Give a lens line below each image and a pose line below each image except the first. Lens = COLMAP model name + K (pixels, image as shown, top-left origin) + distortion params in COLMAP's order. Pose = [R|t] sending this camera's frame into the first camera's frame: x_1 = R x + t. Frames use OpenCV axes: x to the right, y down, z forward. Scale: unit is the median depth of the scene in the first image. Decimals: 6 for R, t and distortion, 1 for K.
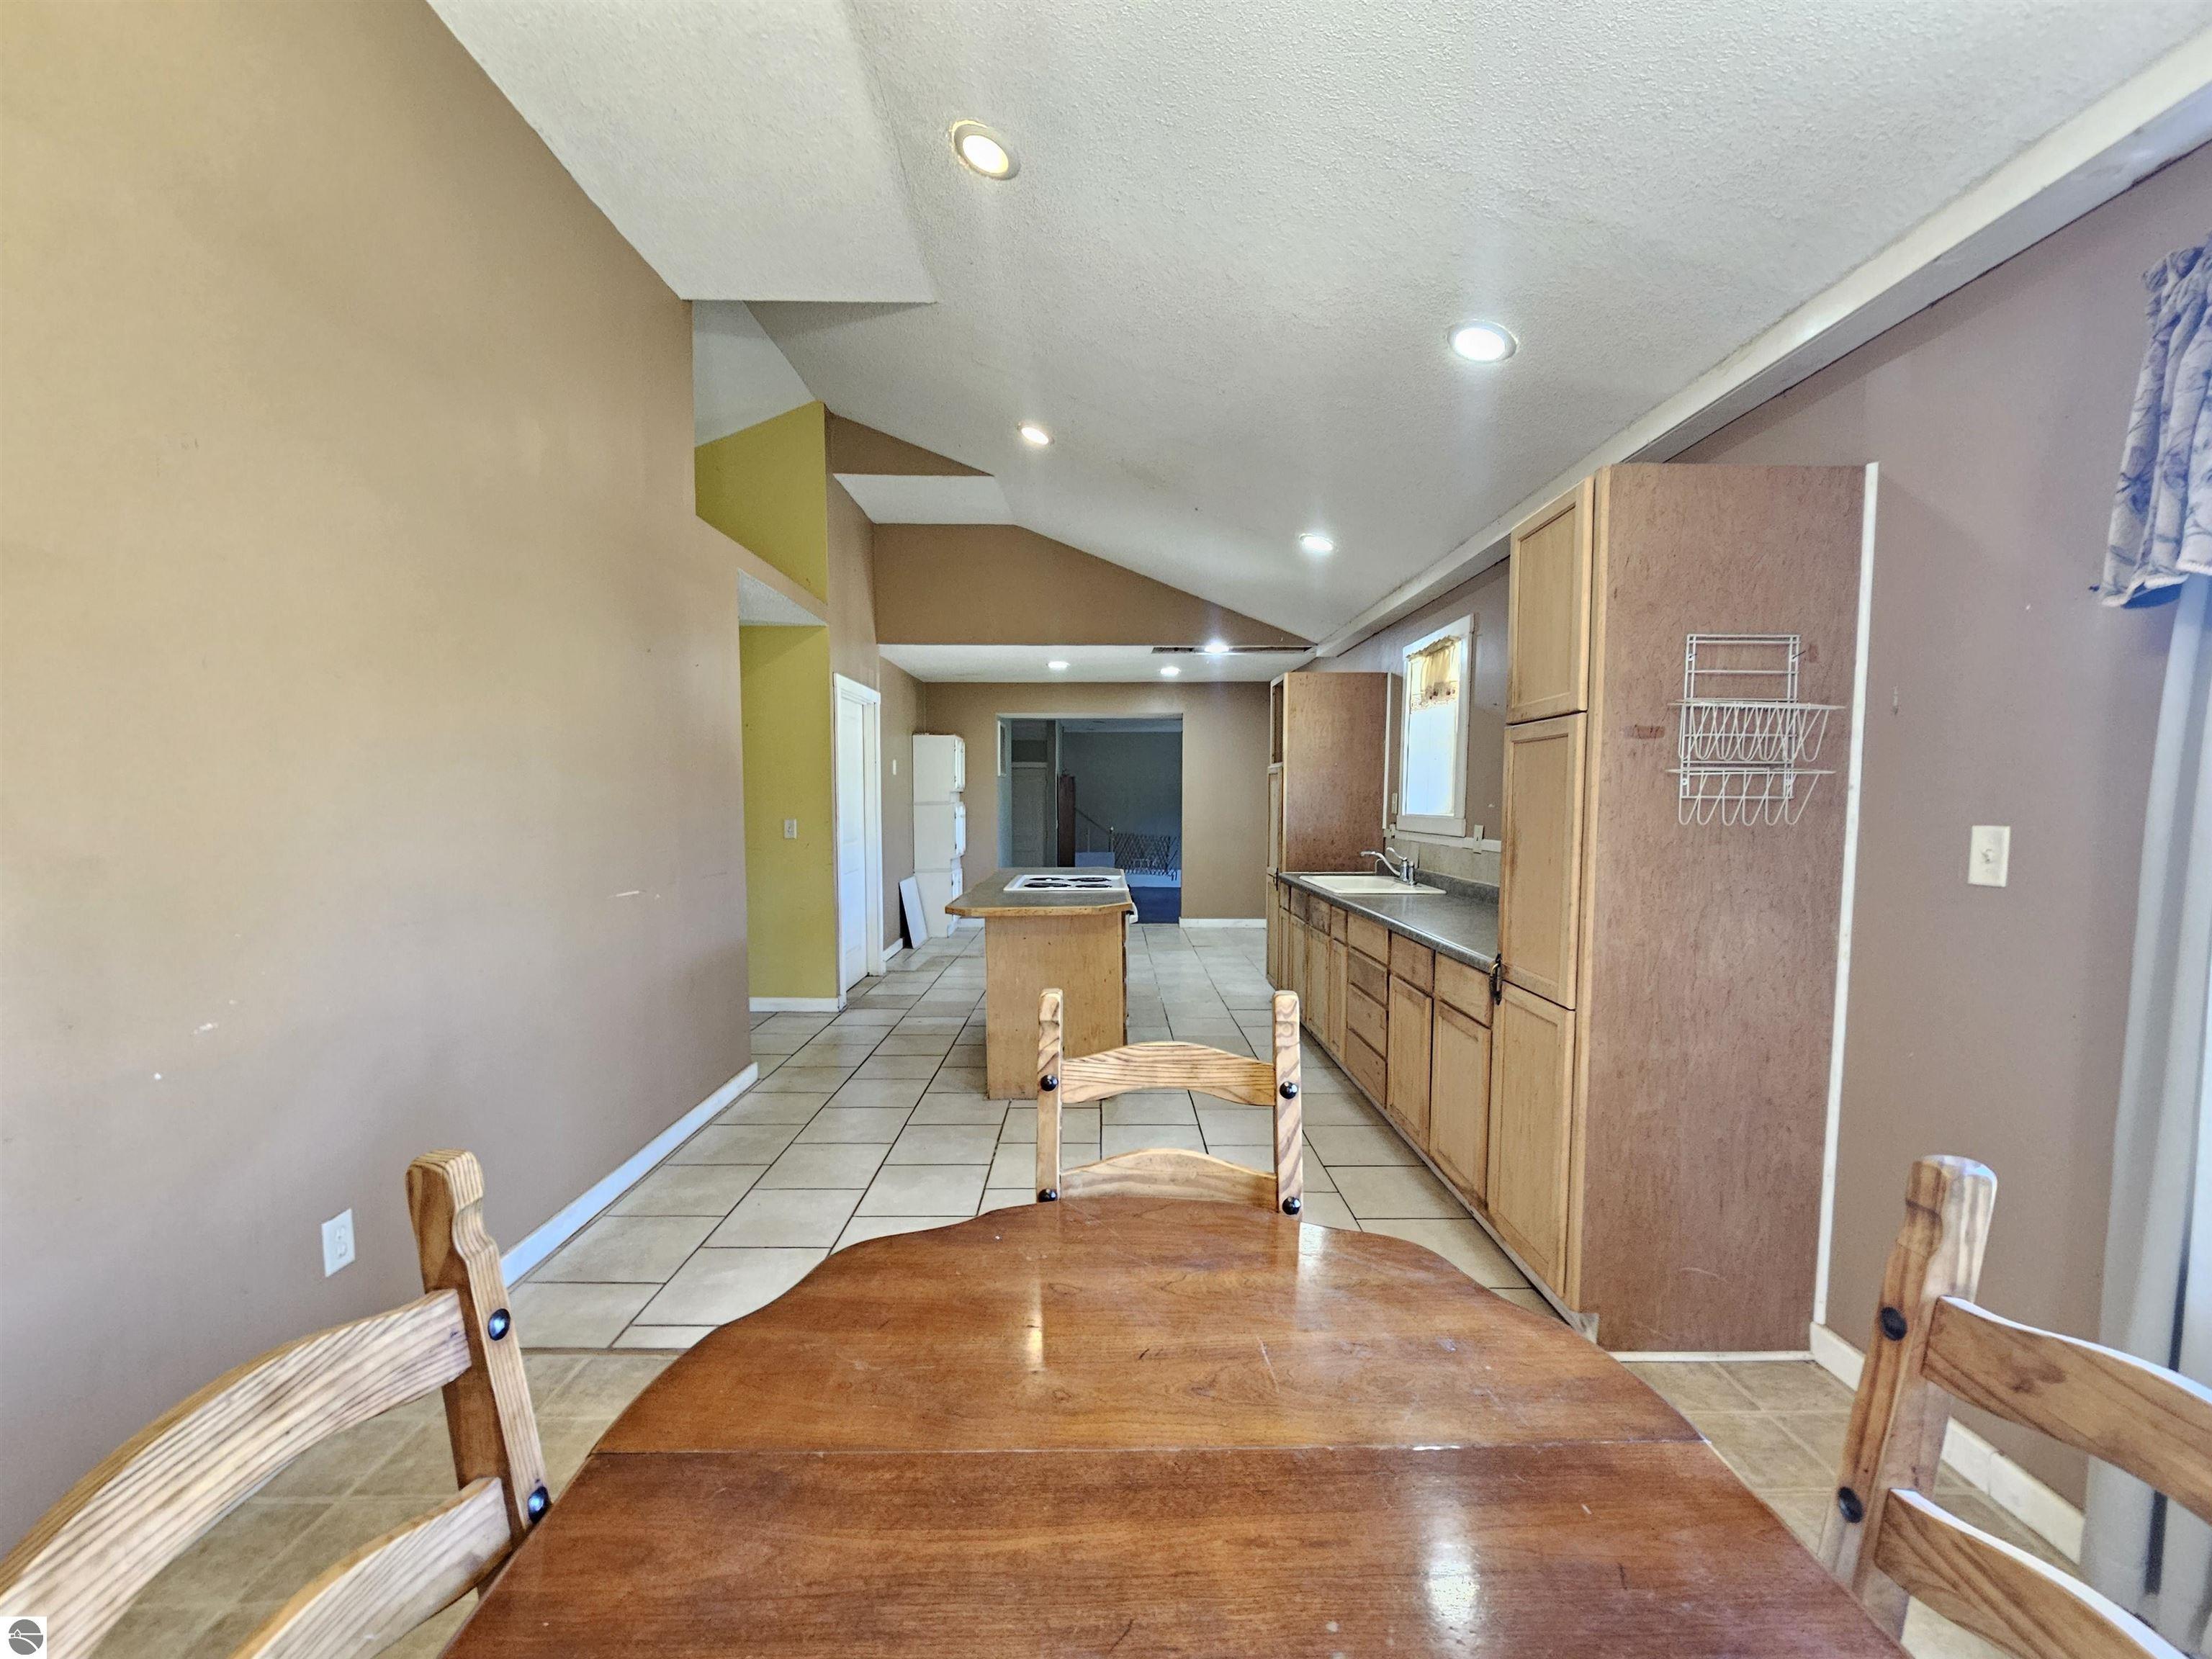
lens RADIAL K [[912.6, 0, 1097.7], [0, 912.6, 844.2], [0, 0, 1]] dist [-0.000583, 0.000534]
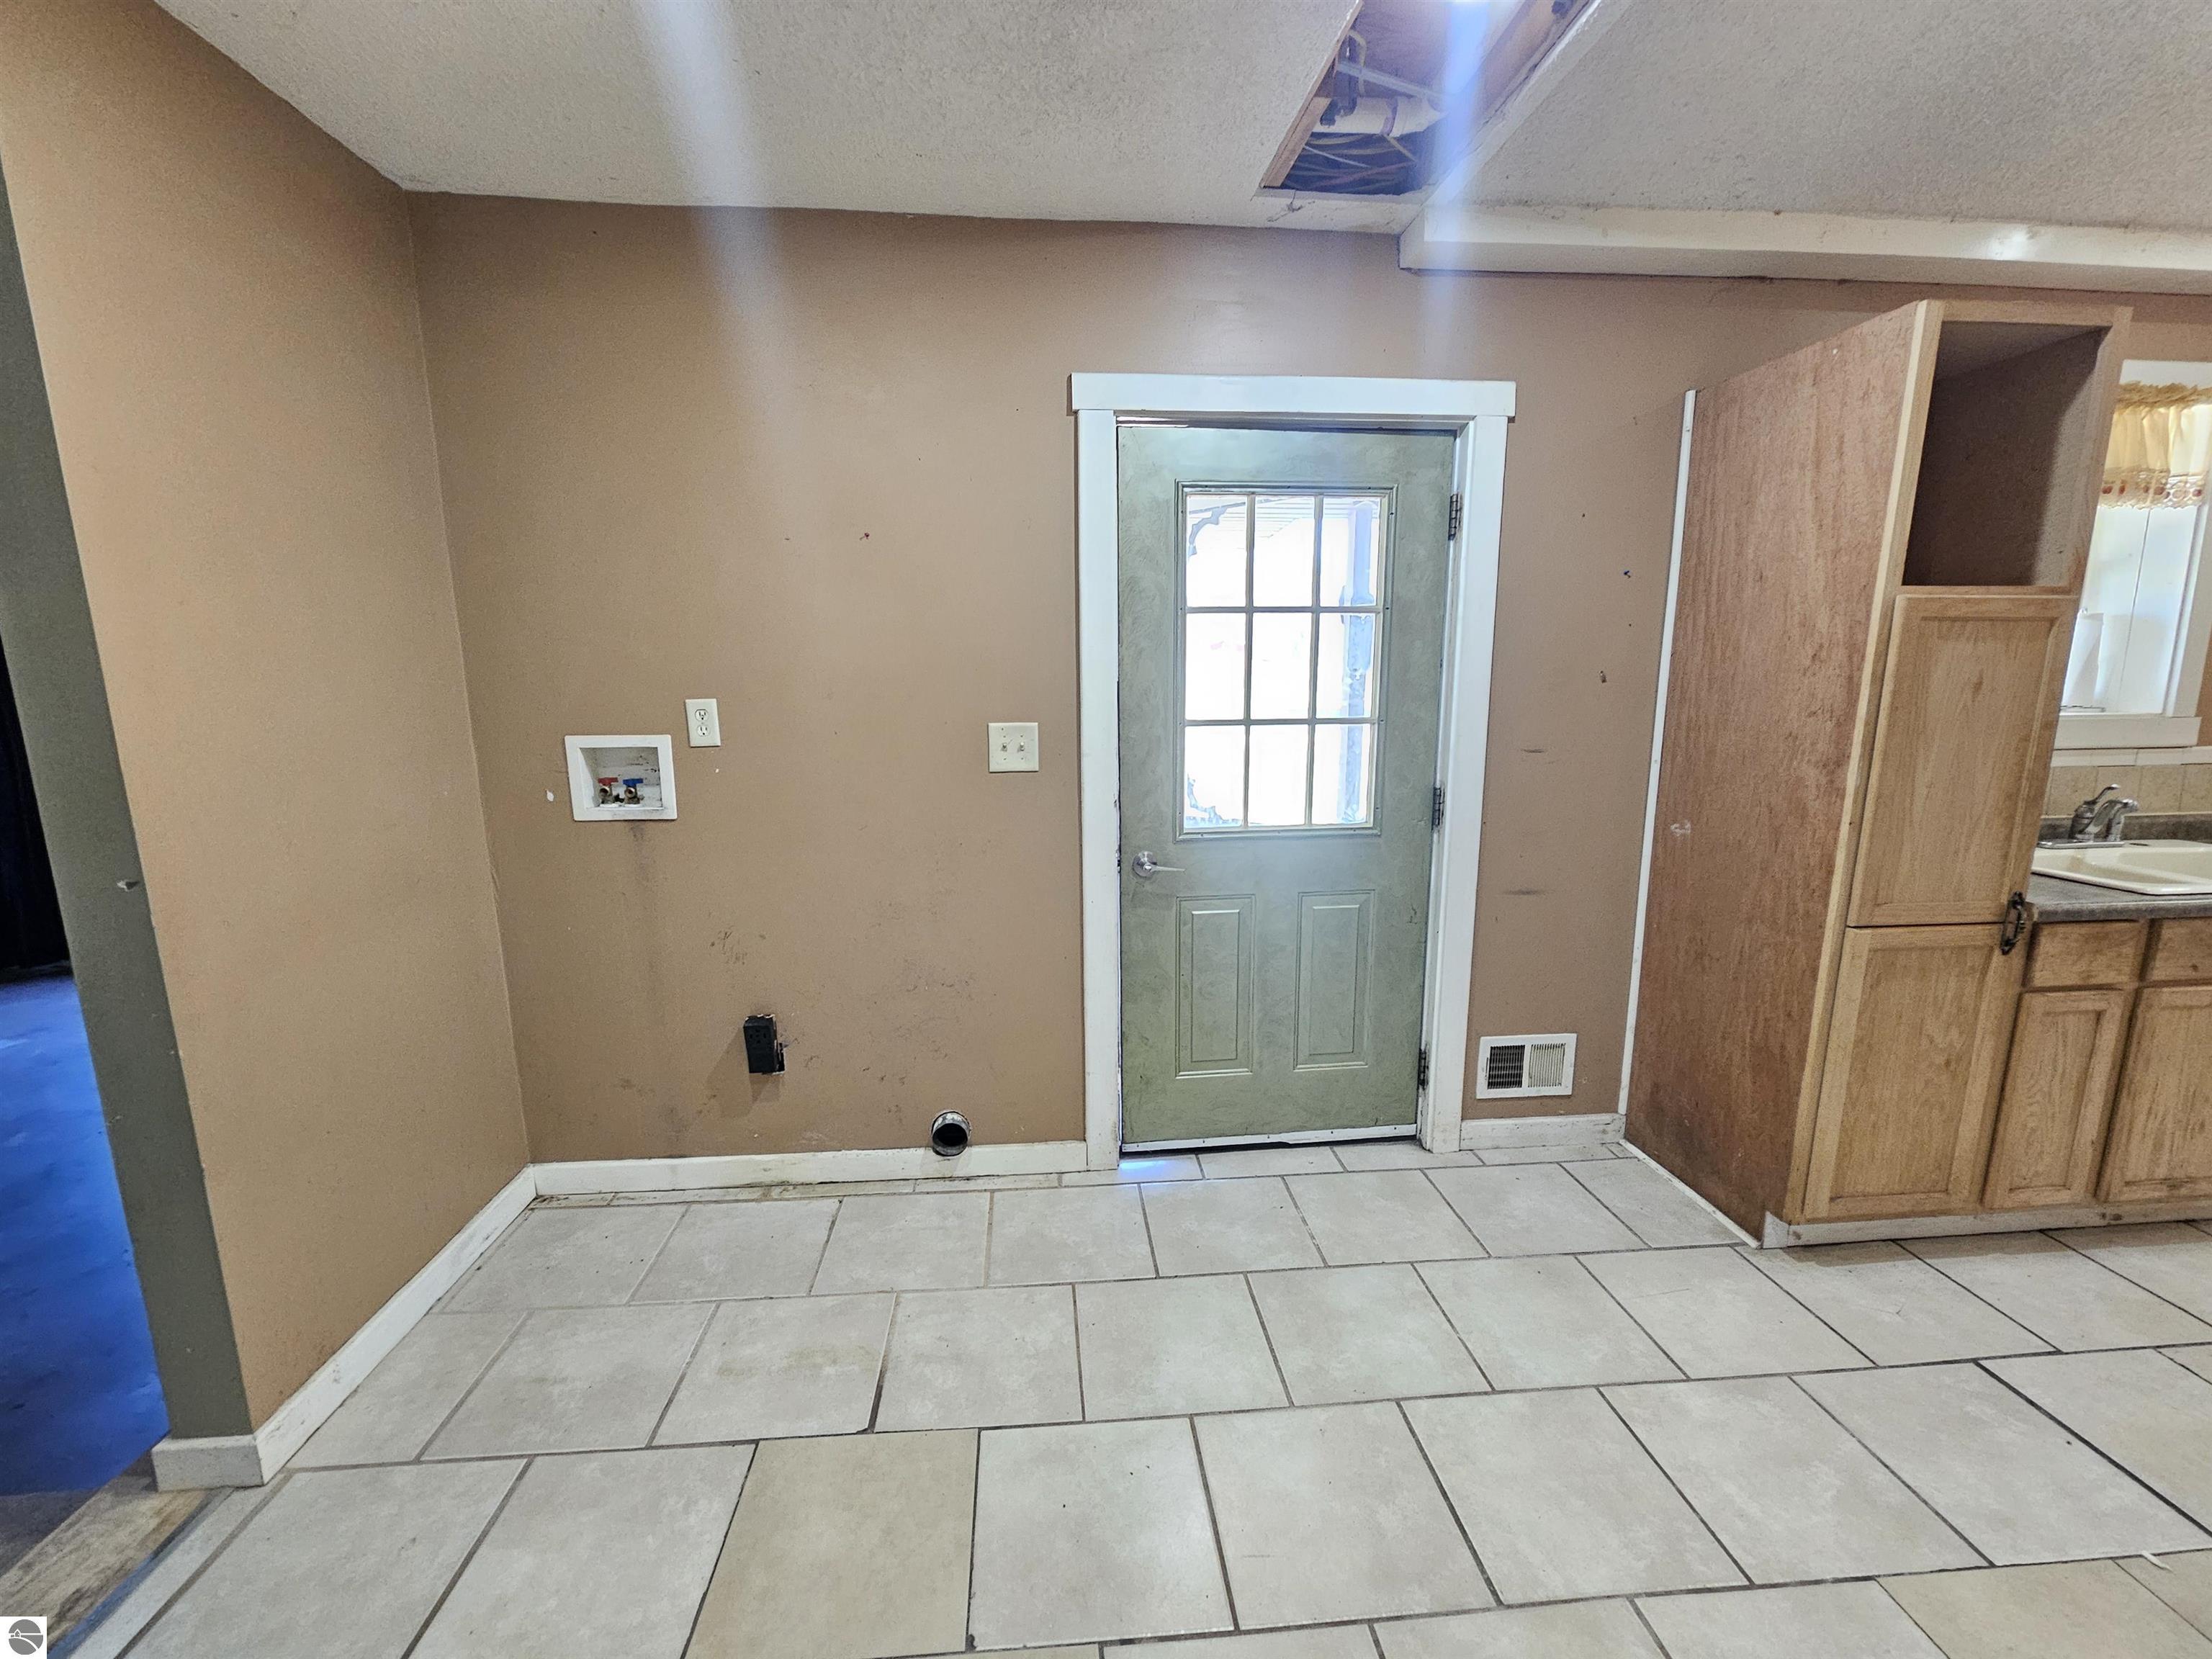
lens RADIAL K [[912.6, 0, 1097.7], [0, 912.6, 844.2], [0, 0, 1]] dist [-0.000583, 0.000534]
pose [[-0.093289, -0.186665, 0.977984, -0.174077], [0.065828, 0.978962, 0.193131, -0.135571], [-0.993460, 0.082396, -0.079039, 2.182646]]
